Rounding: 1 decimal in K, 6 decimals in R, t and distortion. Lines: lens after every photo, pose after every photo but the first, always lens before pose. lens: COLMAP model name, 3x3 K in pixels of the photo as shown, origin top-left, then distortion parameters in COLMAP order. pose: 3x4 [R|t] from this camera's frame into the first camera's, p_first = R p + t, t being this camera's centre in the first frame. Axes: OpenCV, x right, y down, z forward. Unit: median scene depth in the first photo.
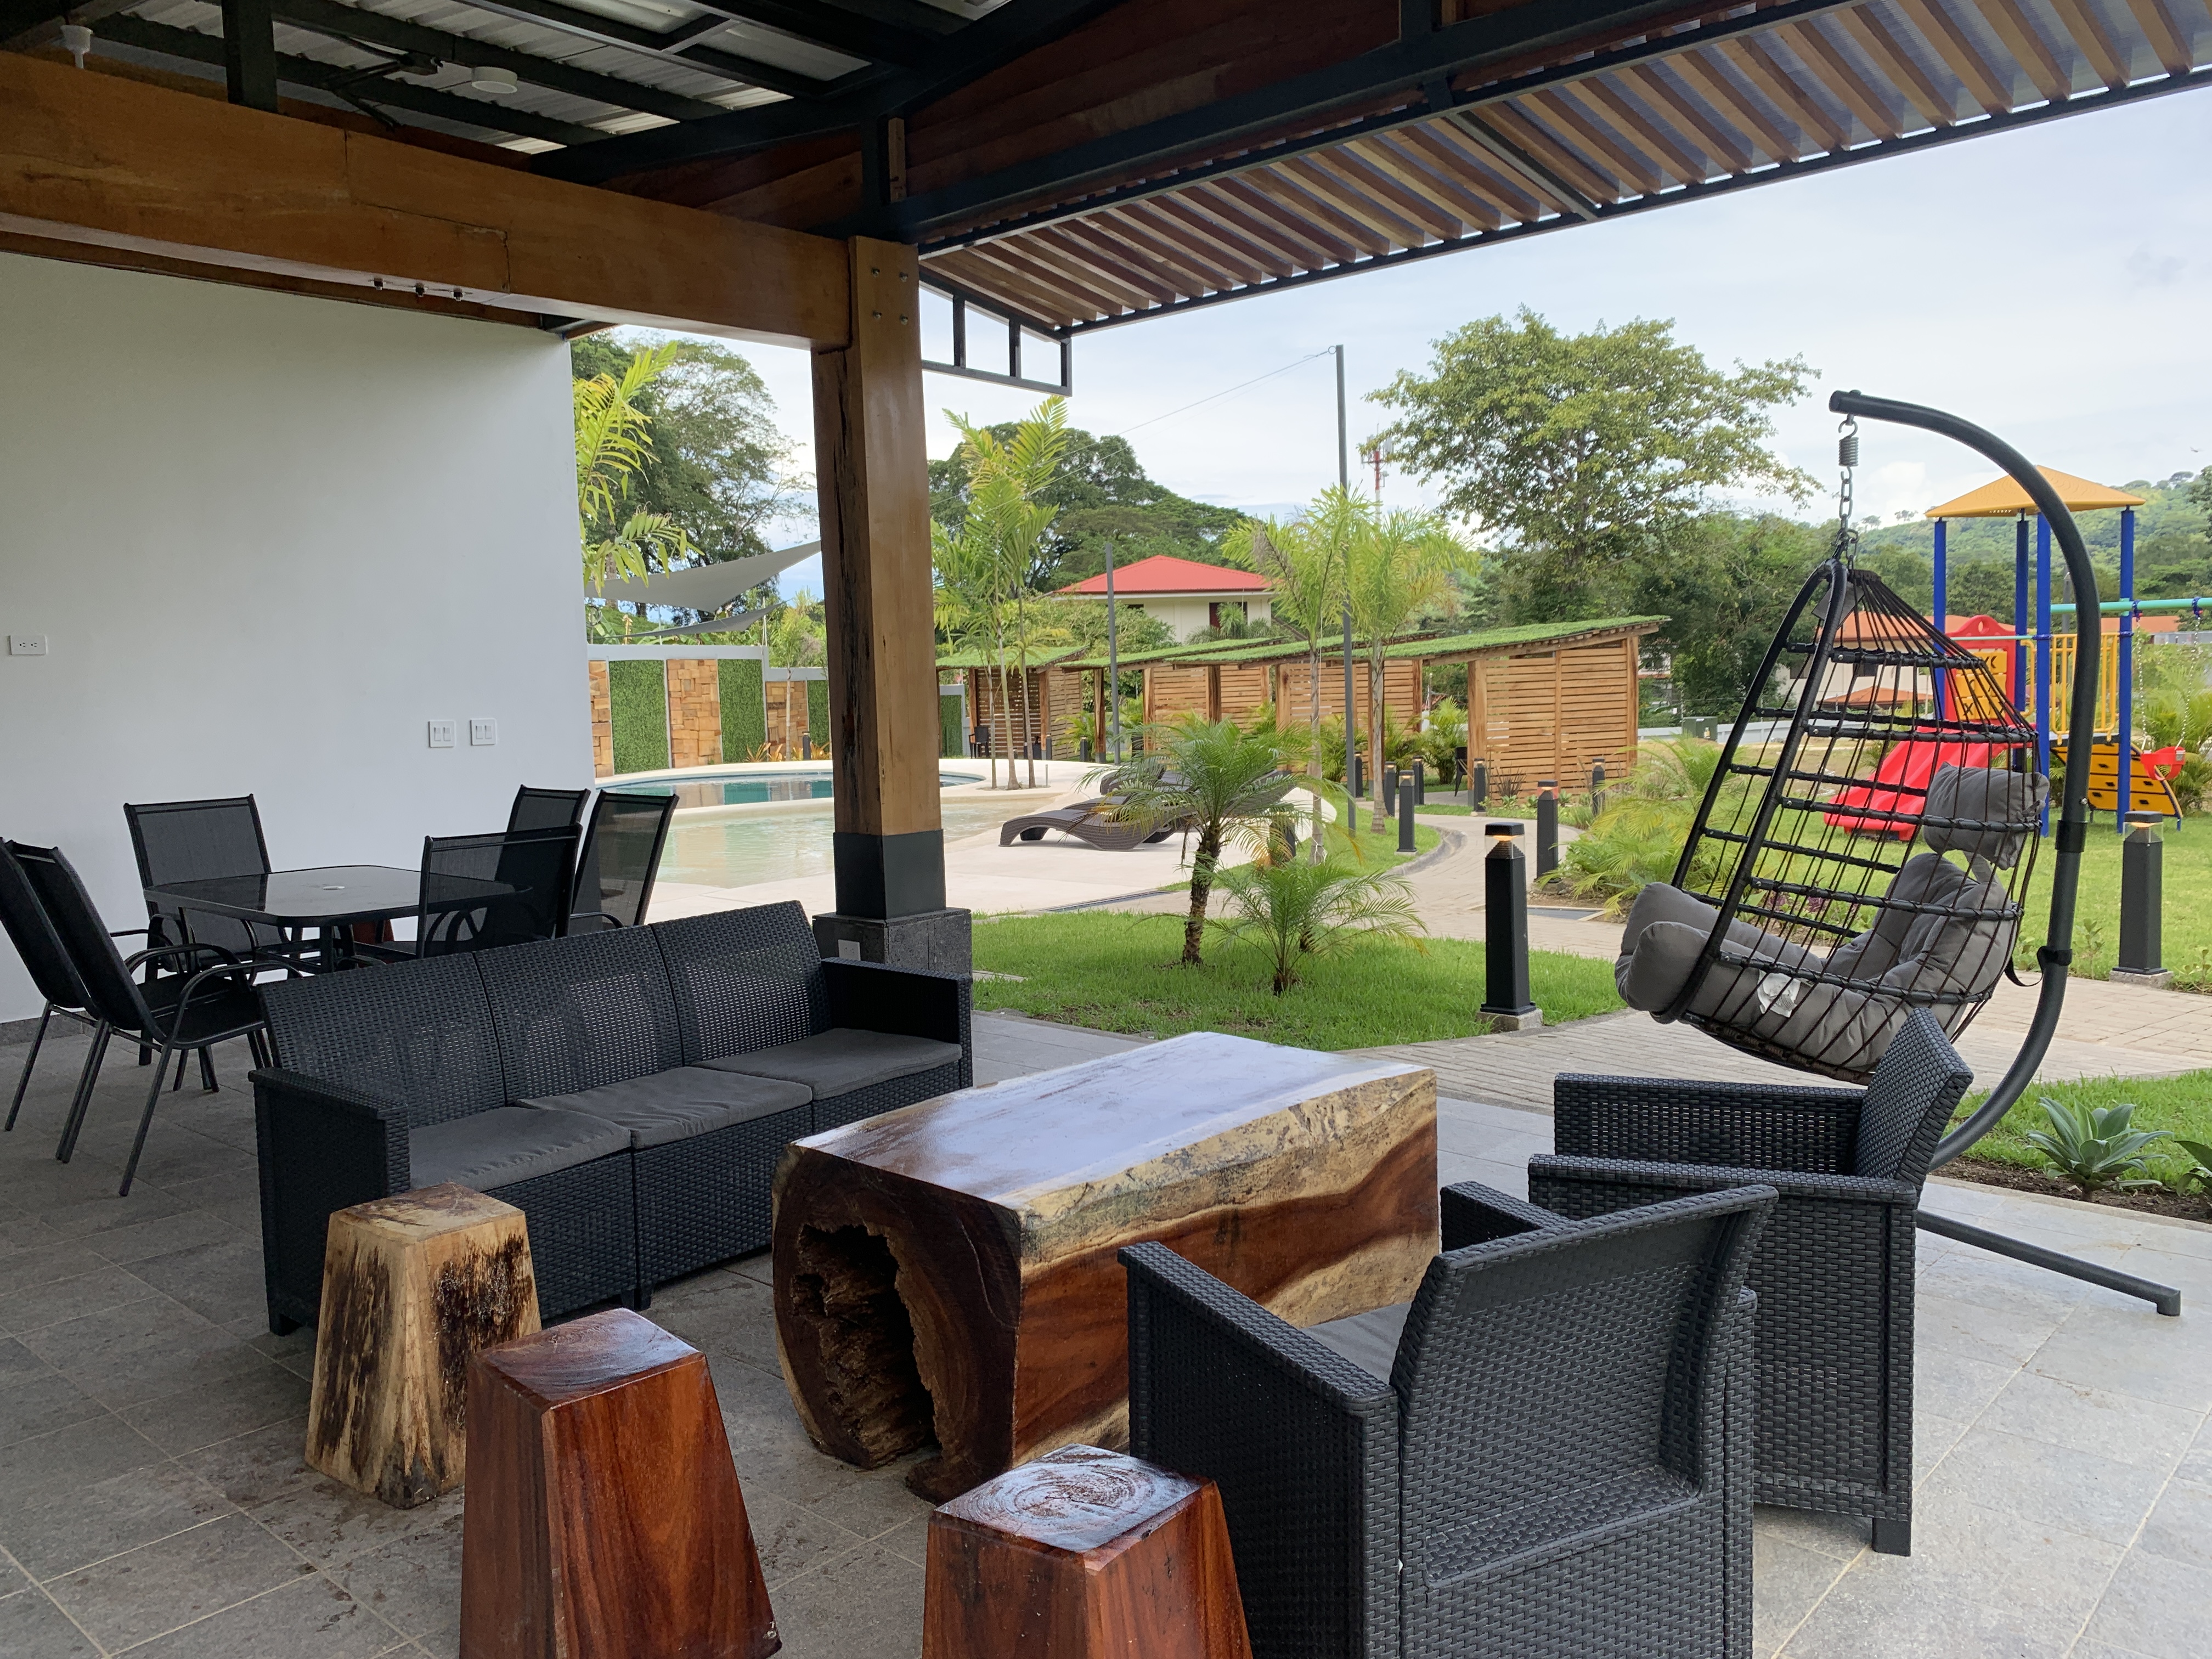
lens RADIAL K [[1616.1, 0, 1106.0], [0, 1616.1, 829.5], [0, 0, 1]] dist [0.097002, -0.299301]
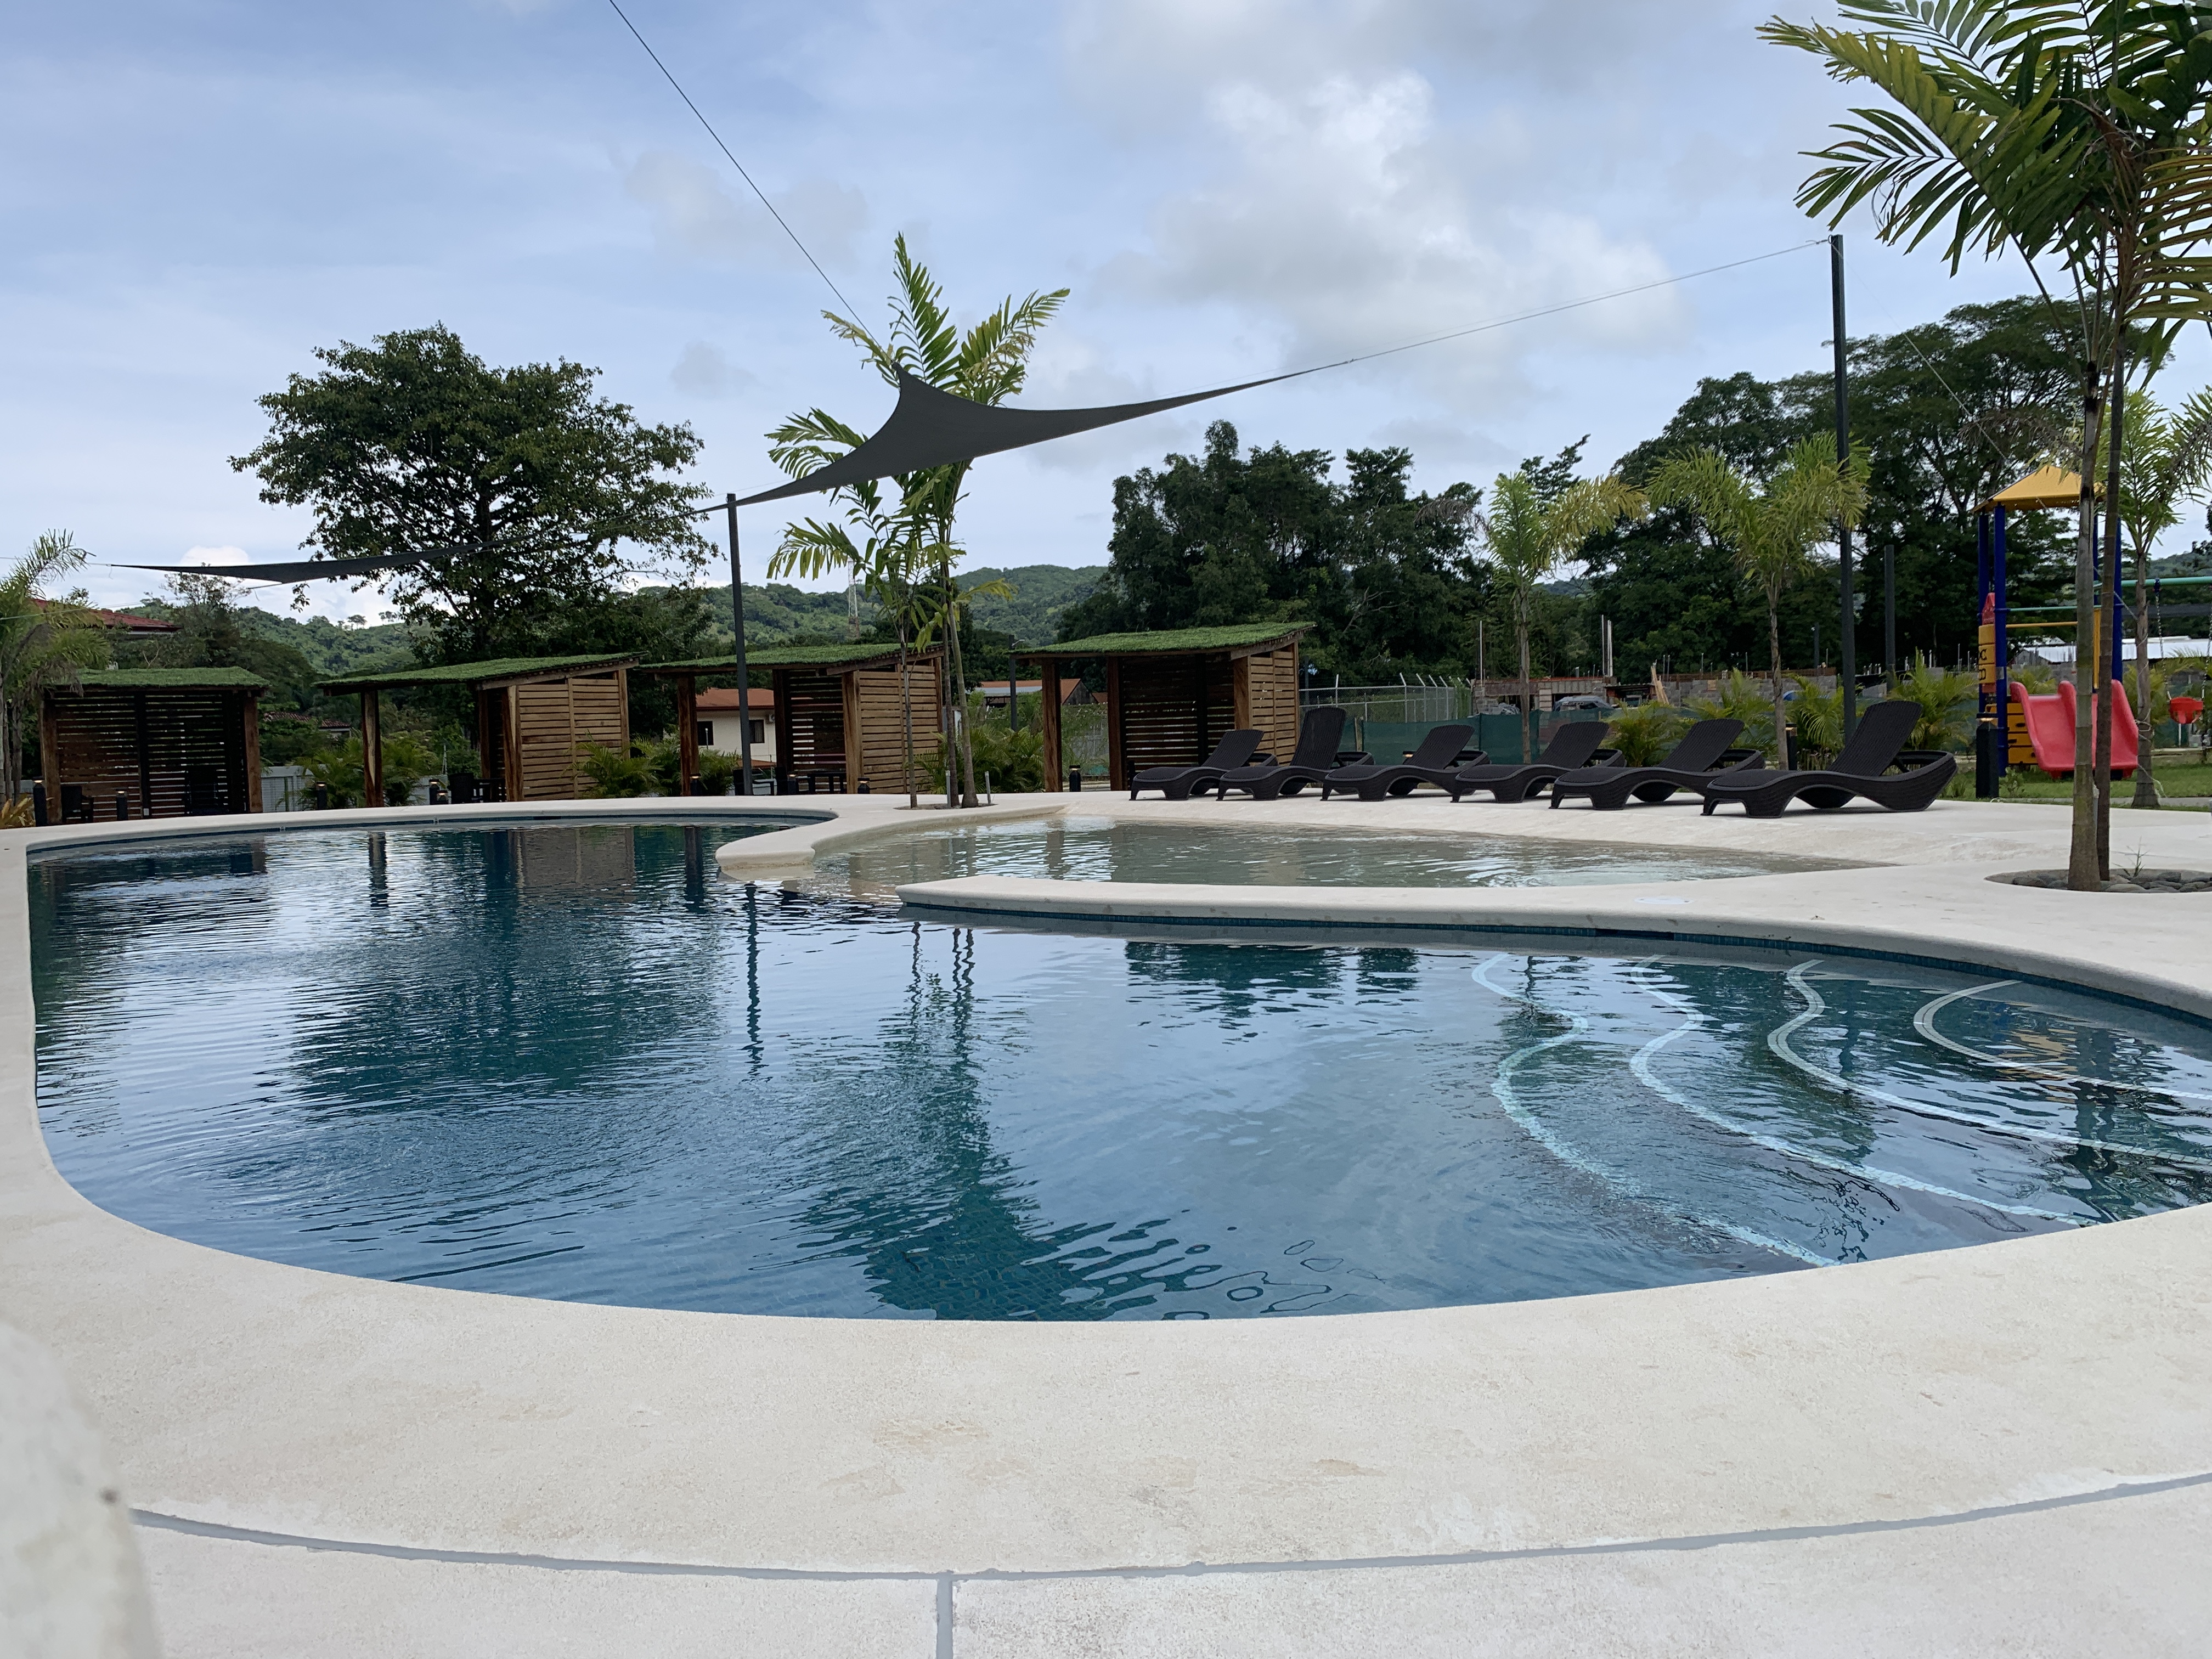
lens RADIAL K [[1616.1, 0, 1106.0], [0, 1616.1, 829.5], [0, 0, 1]] dist [0.097002, -0.299301]
pose [[0.640658, -0.046838, 0.766396, -0.193254], [0.093306, 0.995490, -0.017159, 0.001208], [-0.762136, 0.082502, 0.642139, 0.173677]]
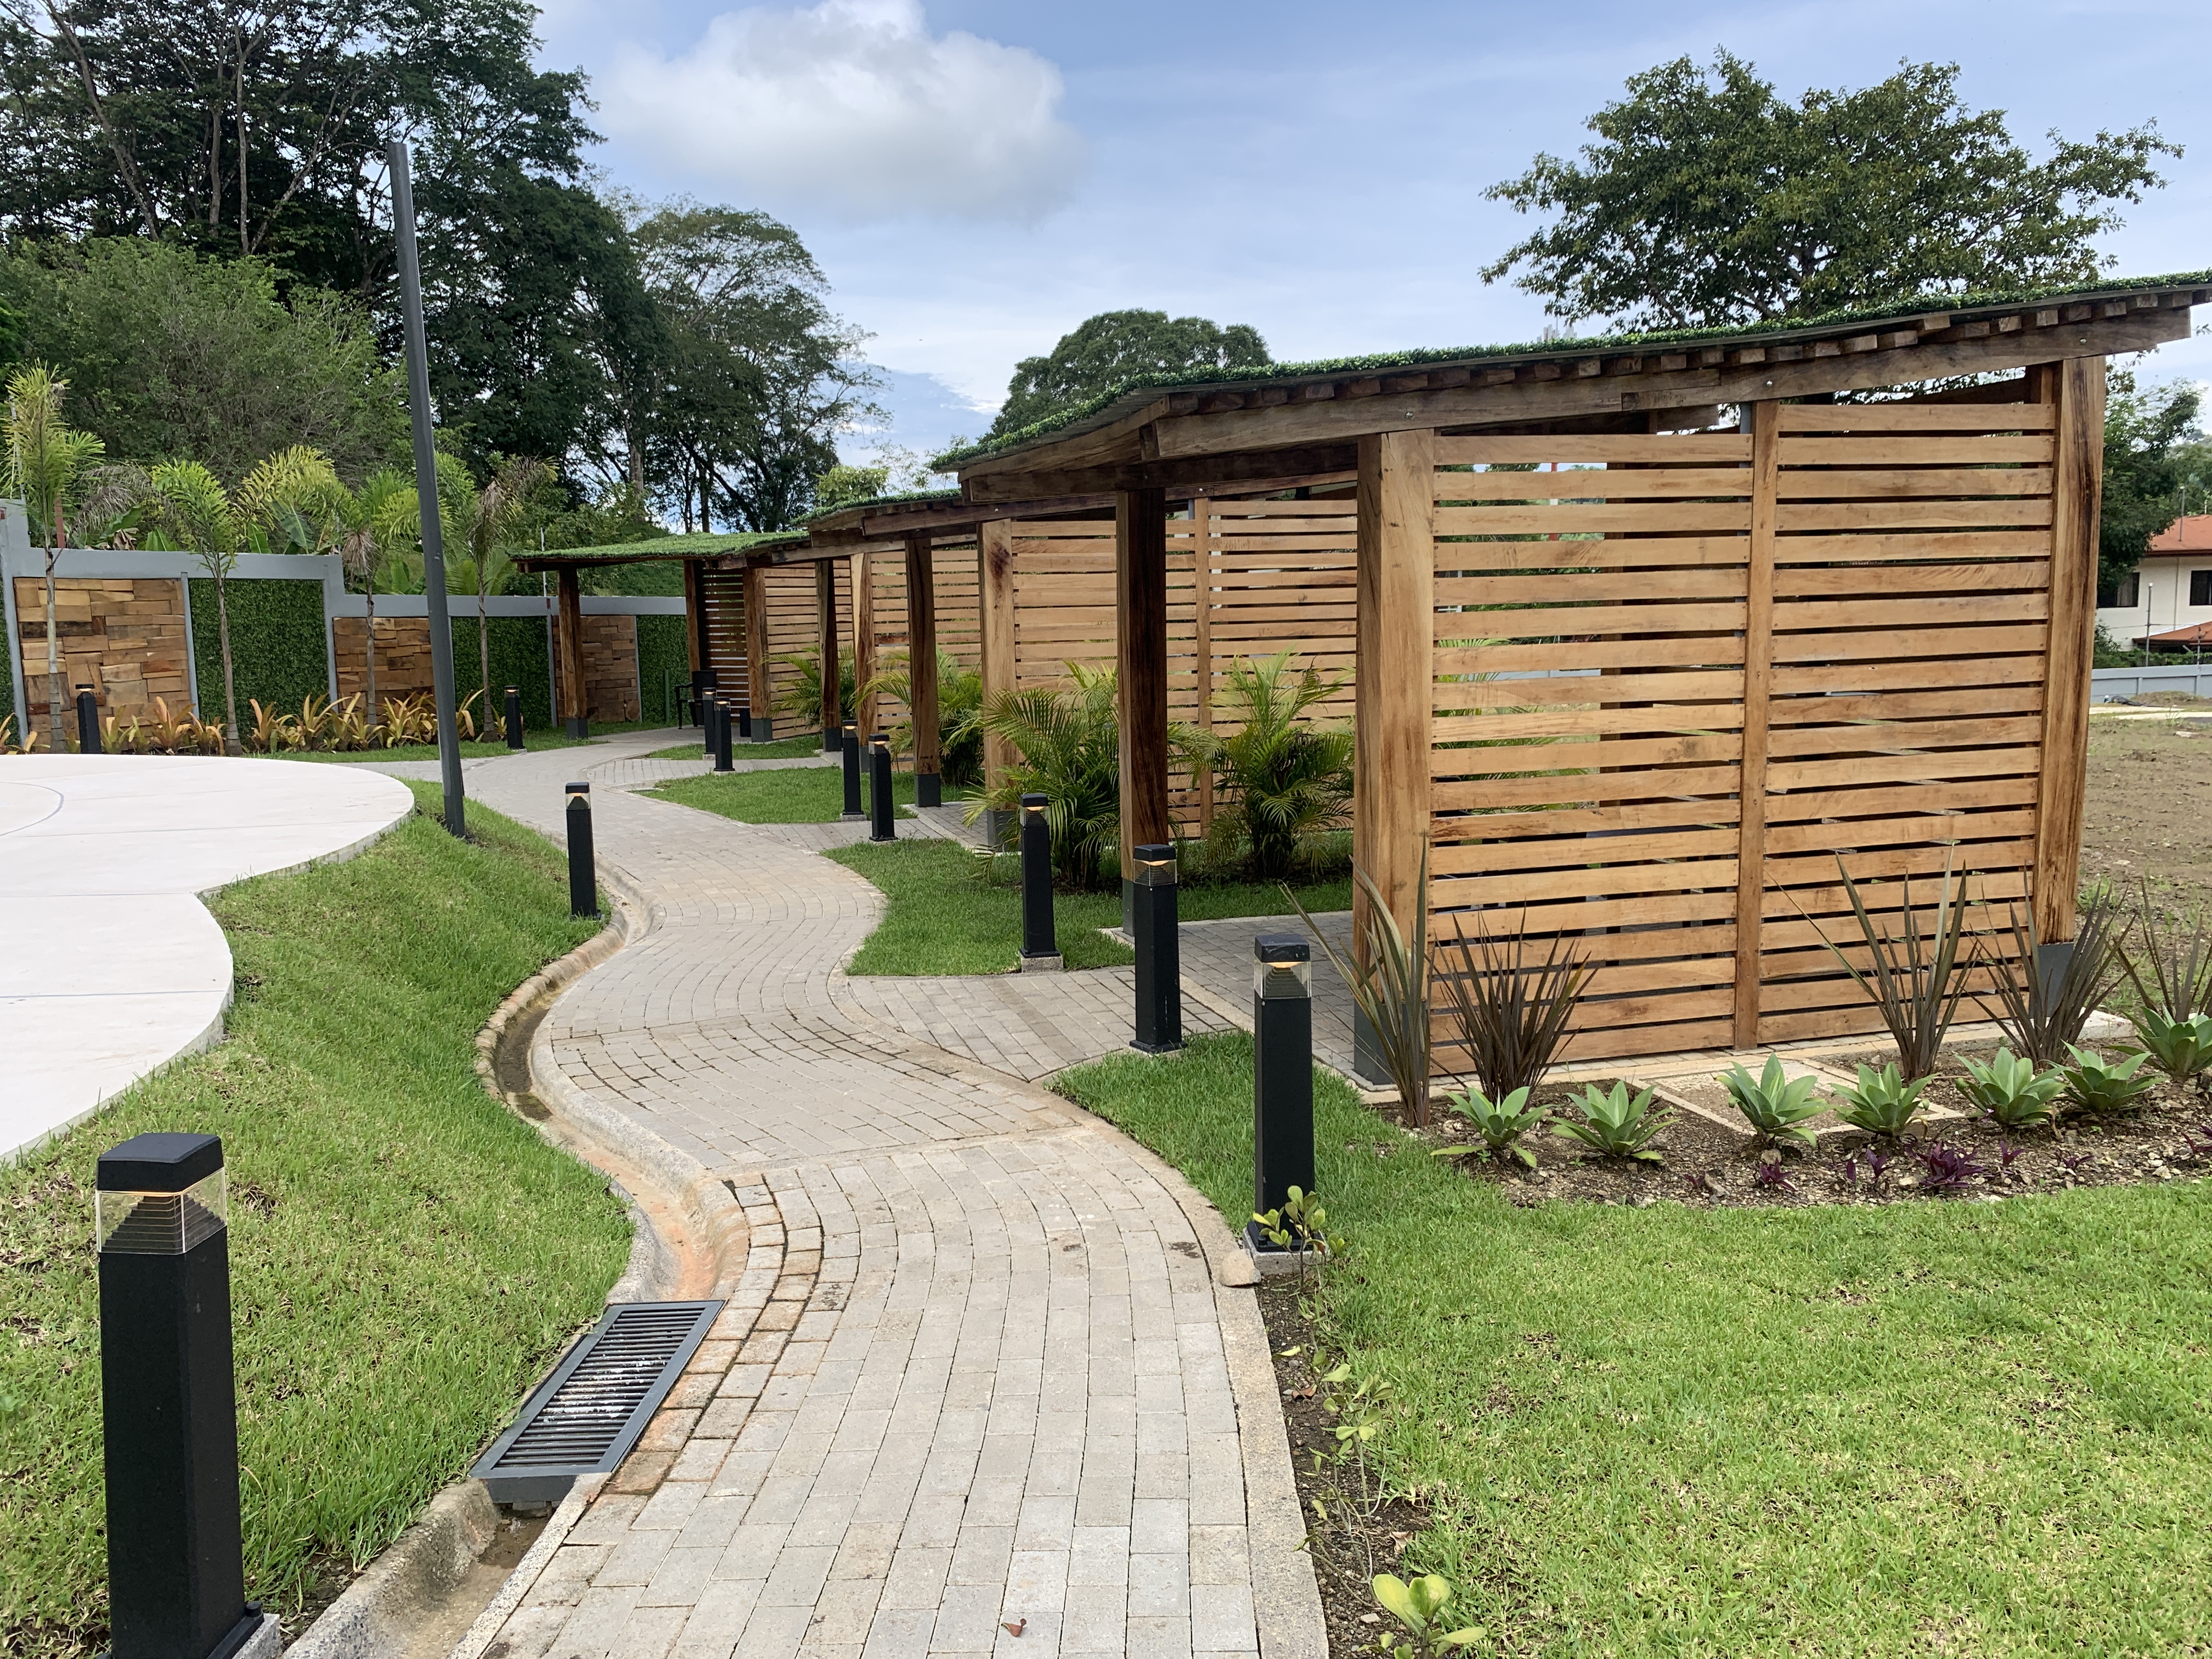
lens RADIAL K [[1680.7, 0, 1106.0], [0, 1680.7, 829.5], [0, 0, 1]] dist [-0.017195, 0.001346]
pose [[0.994803, 0.021525, -0.099522, 0.074558], [-0.017877, 0.999140, 0.037401, -0.020085], [0.100242, -0.035428, 0.994332, 0.267108]]
